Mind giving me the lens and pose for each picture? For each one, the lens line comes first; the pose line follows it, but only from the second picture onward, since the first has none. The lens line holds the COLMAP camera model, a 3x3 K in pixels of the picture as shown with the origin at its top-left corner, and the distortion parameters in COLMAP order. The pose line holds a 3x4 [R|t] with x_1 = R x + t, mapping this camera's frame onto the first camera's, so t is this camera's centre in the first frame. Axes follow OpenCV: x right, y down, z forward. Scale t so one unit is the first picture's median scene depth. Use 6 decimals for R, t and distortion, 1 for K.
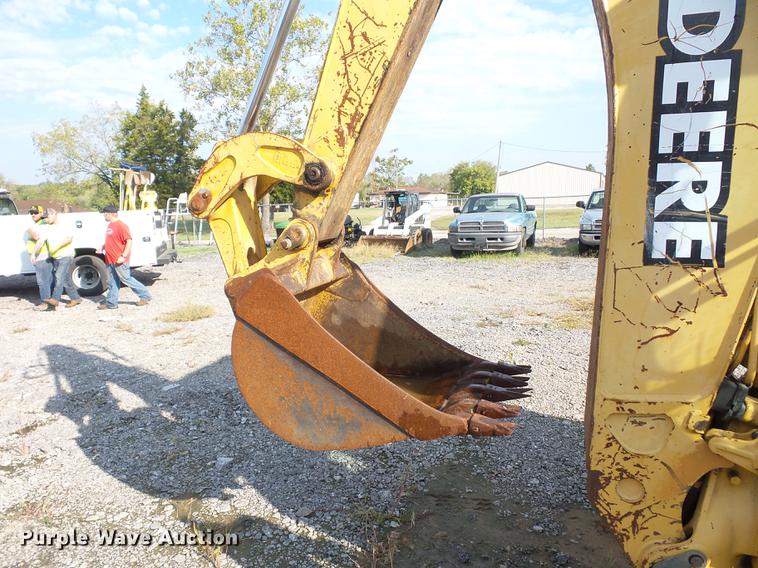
lens RADIAL K [[526.9, 0, 380.4], [0, 526.9, 286.9], [0, 0, 1]] dist [0.018542, -0.026792]
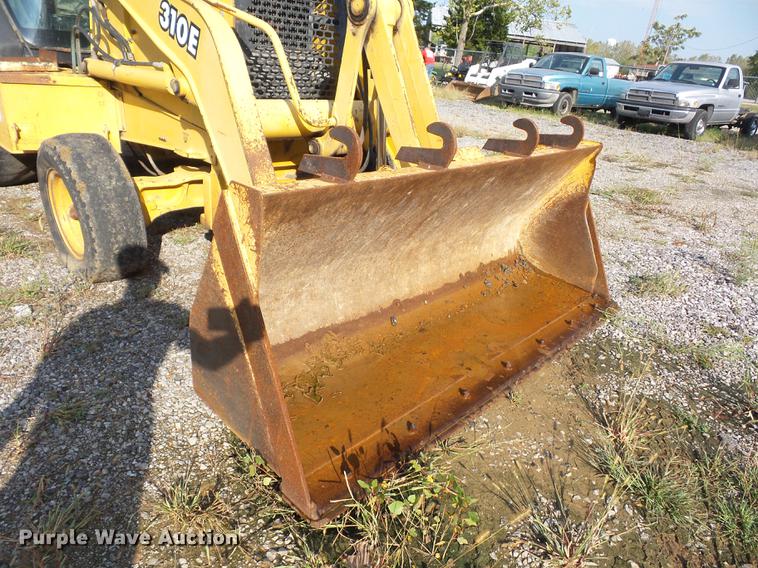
lens RADIAL K [[526.9, 0, 380.4], [0, 526.9, 286.9], [0, 0, 1]] dist [0.018542, -0.026792]
pose [[0.871719, 0.302308, -0.385638, 0.391680], [-0.201906, 0.938690, 0.279454, 0.031046], [0.446476, -0.165743, 0.879312, -0.107177]]
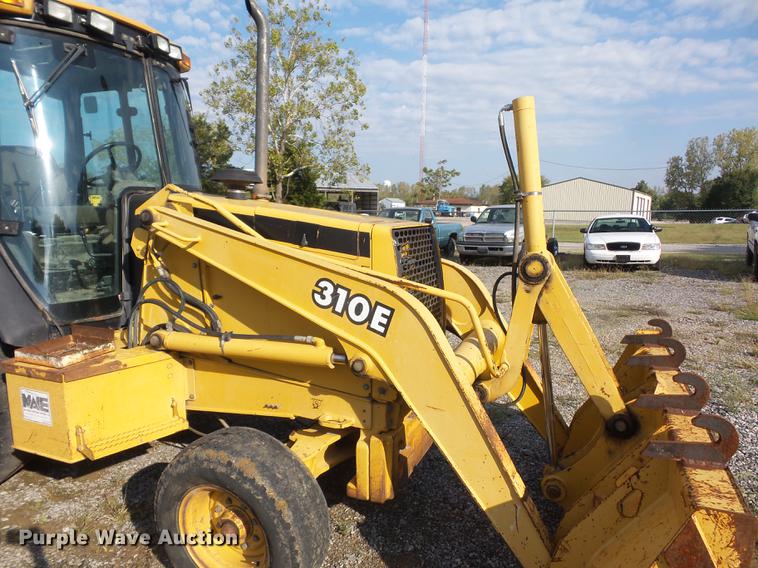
lens RADIAL K [[526.9, 0, 380.4], [0, 526.9, 286.9], [0, 0, 1]] dist [0.018542, -0.026792]
pose [[0.990771, 0.053722, -0.124443, 0.297029], [-0.055704, 0.998369, -0.012500, 0.013348], [0.123569, 0.019316, 0.992148, -0.130028]]
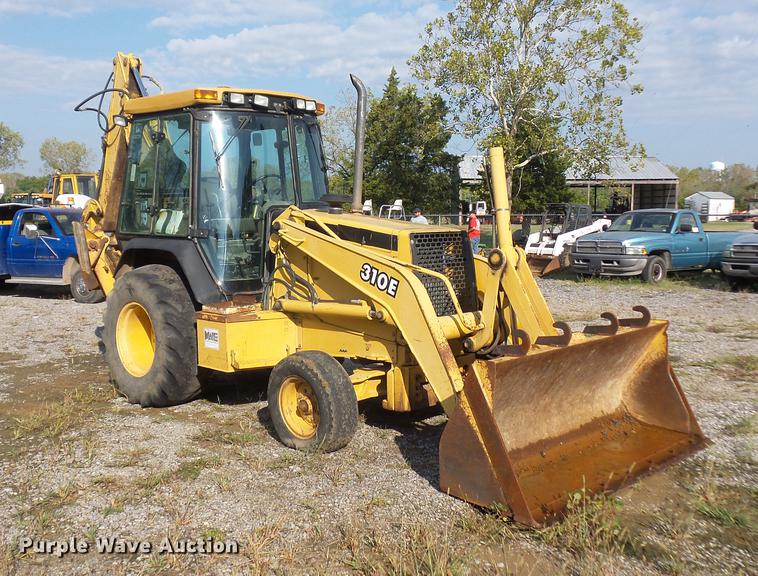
lens RADIAL K [[824.2, 0, 358.5], [0, 824.2, 271.0], [0, 0, 1]] dist [-0.047318, 0.367831]
pose [[0.863788, 0.059251, -0.500360, 0.435863], [-0.100396, 0.993388, -0.055684, 0.033094], [0.493753, 0.098334, 0.864025, -0.297156]]
